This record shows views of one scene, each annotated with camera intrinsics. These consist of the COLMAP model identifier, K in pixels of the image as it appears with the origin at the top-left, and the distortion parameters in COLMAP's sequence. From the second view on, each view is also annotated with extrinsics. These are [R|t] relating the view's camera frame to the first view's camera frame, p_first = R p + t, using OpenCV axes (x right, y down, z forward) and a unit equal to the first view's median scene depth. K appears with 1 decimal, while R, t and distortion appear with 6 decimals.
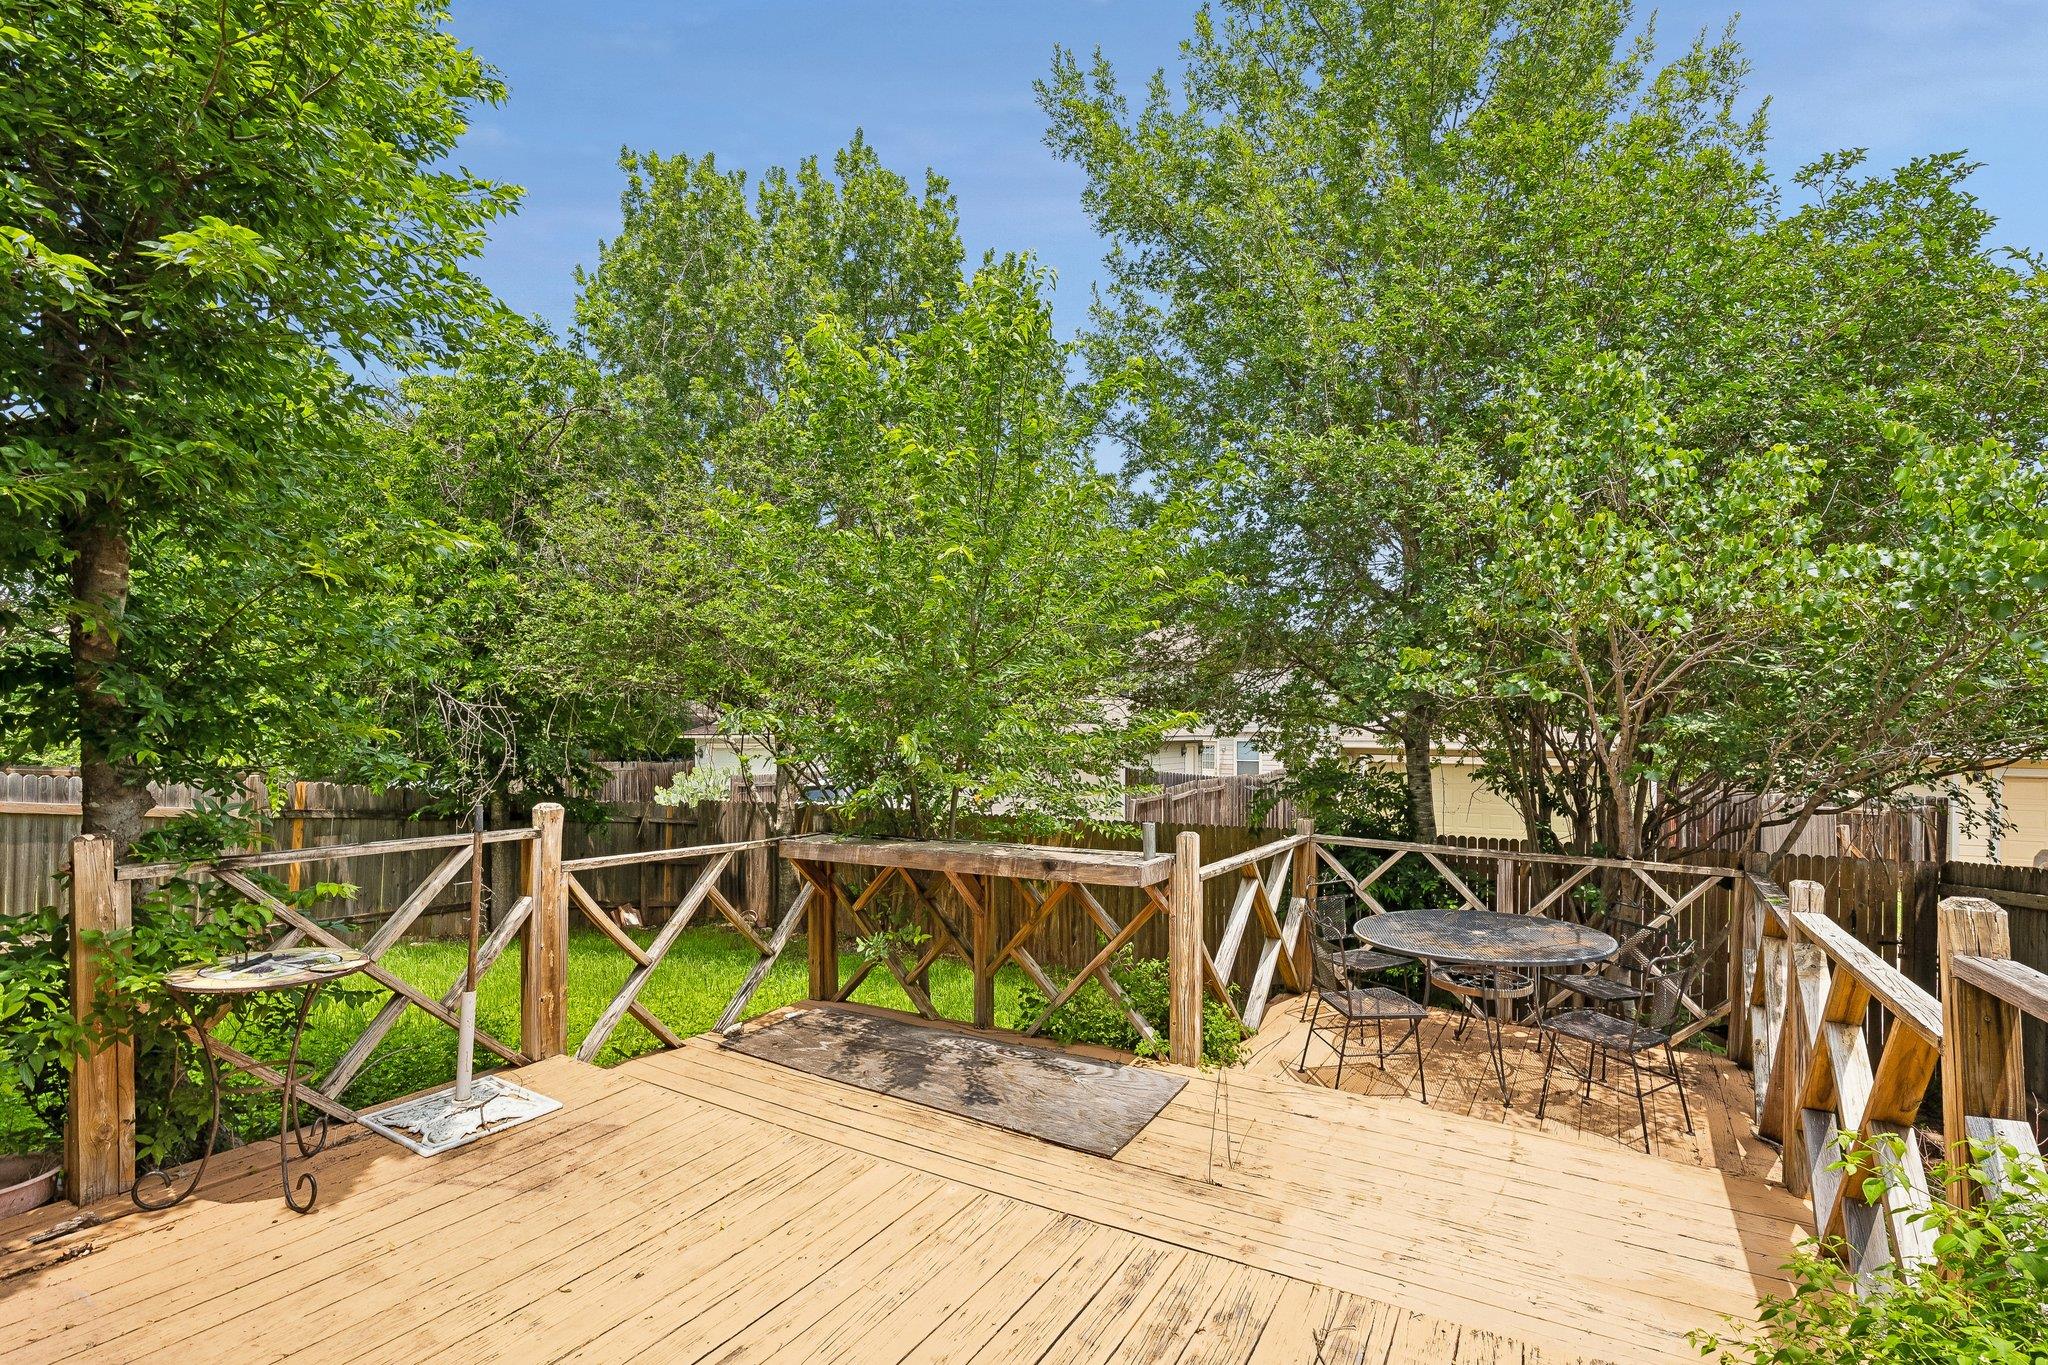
lens RADIAL K [[927.8, 0, 1045.0], [0, 927.8, 730.6], [0, 0, 1]] dist [0.003778, 0.000406]
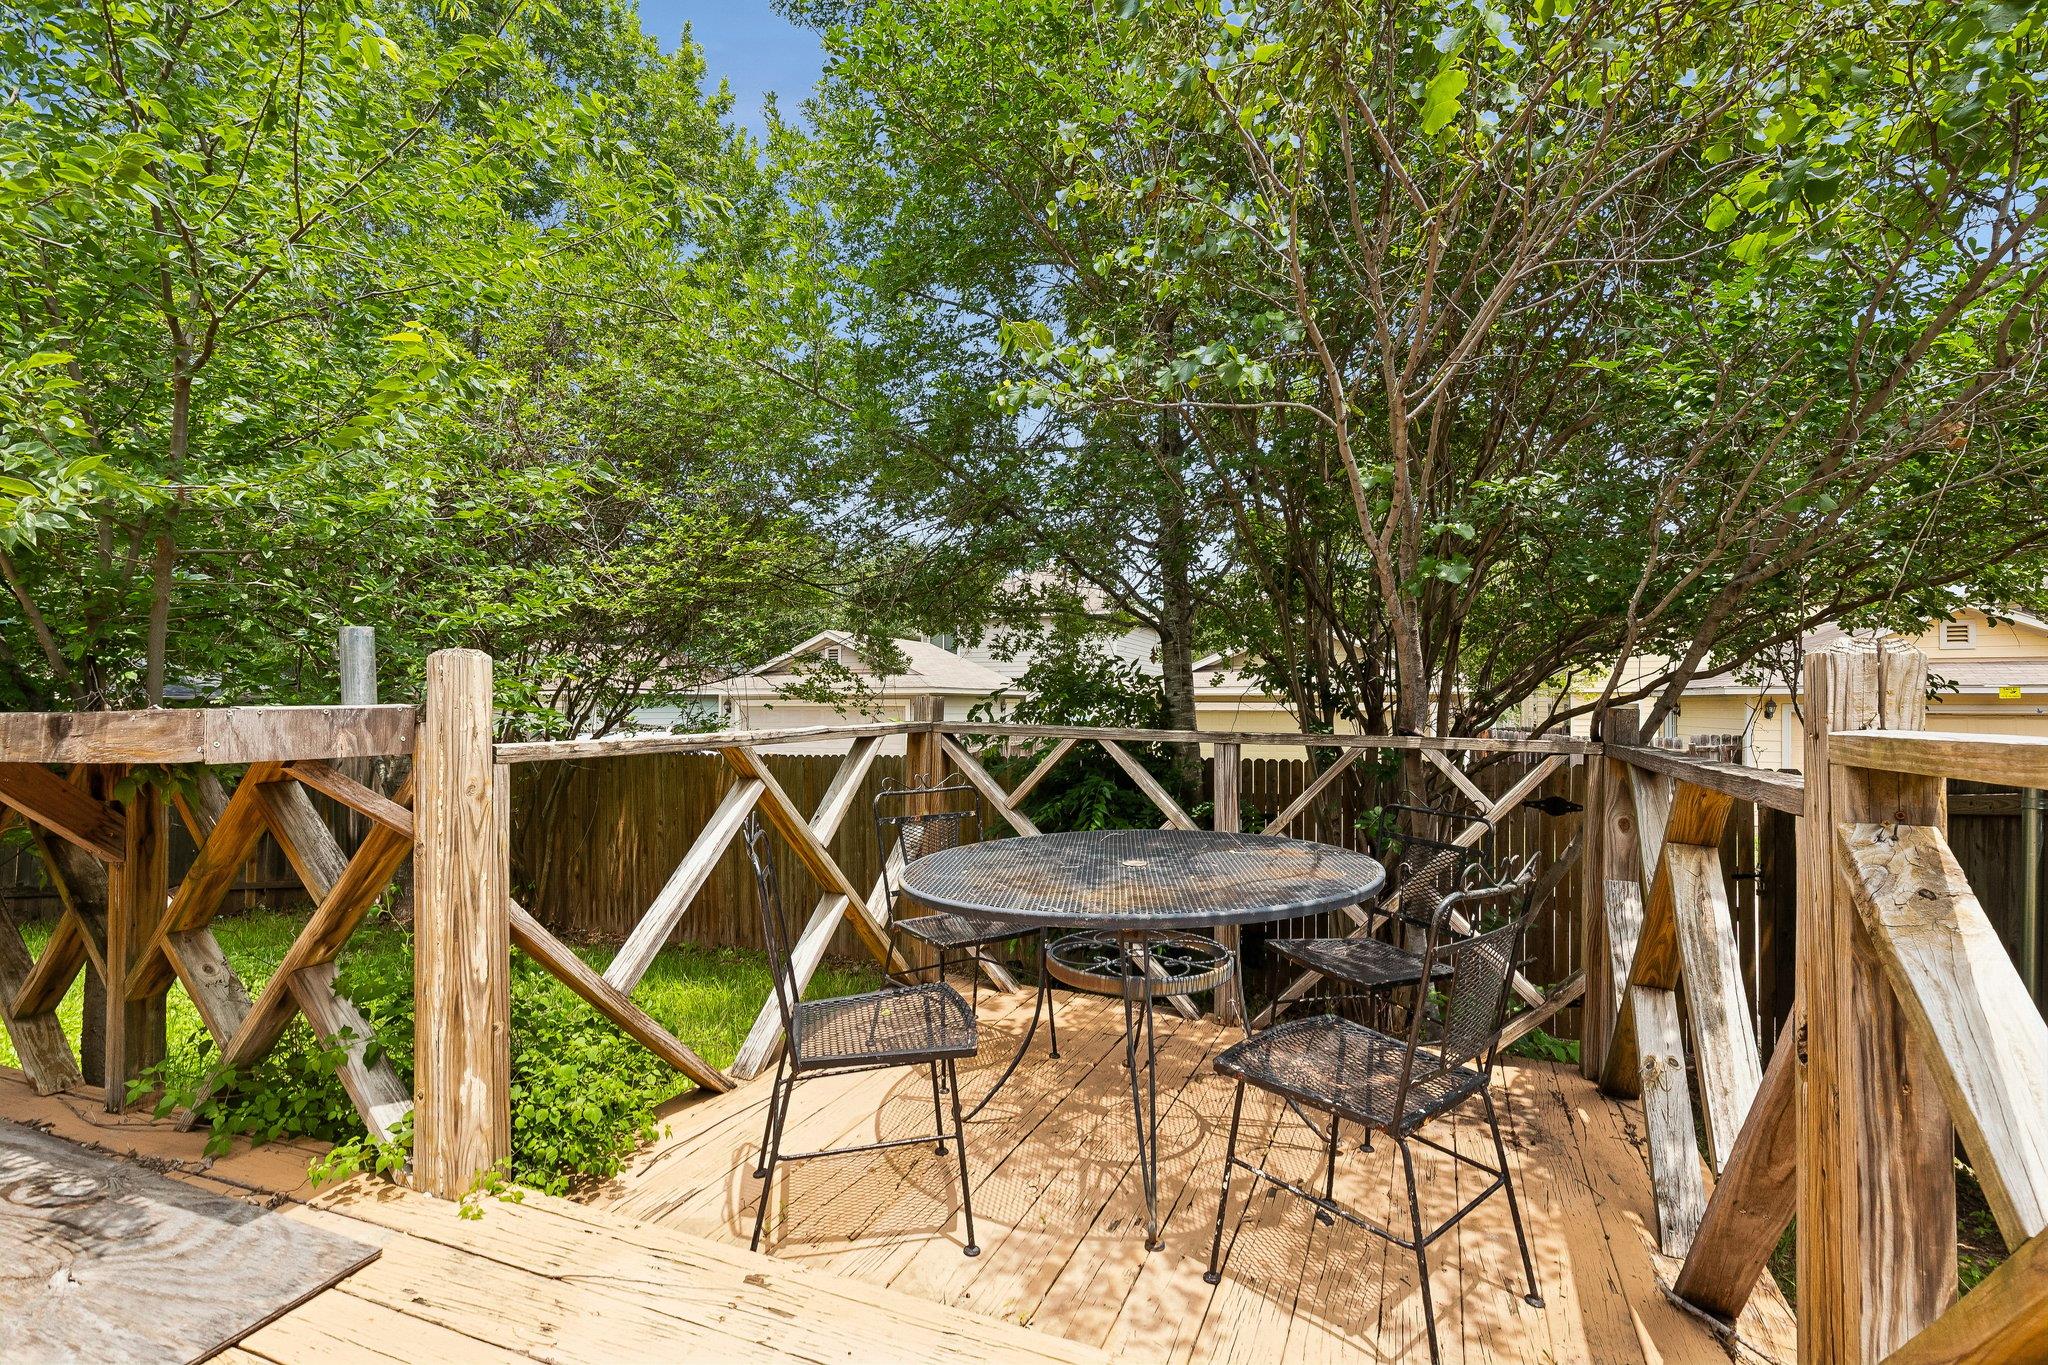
lens RADIAL K [[927.8, 0, 1023.8], [0, 927.8, 688.2], [0, 0, 1]] dist [0.003778, 0.000406]
pose [[0.991064, -0.005807, 0.133261, 0.319190], [0.007965, 0.999846, -0.015669, 0.121275], [-0.133150, 0.016590, 0.990957, 0.474726]]
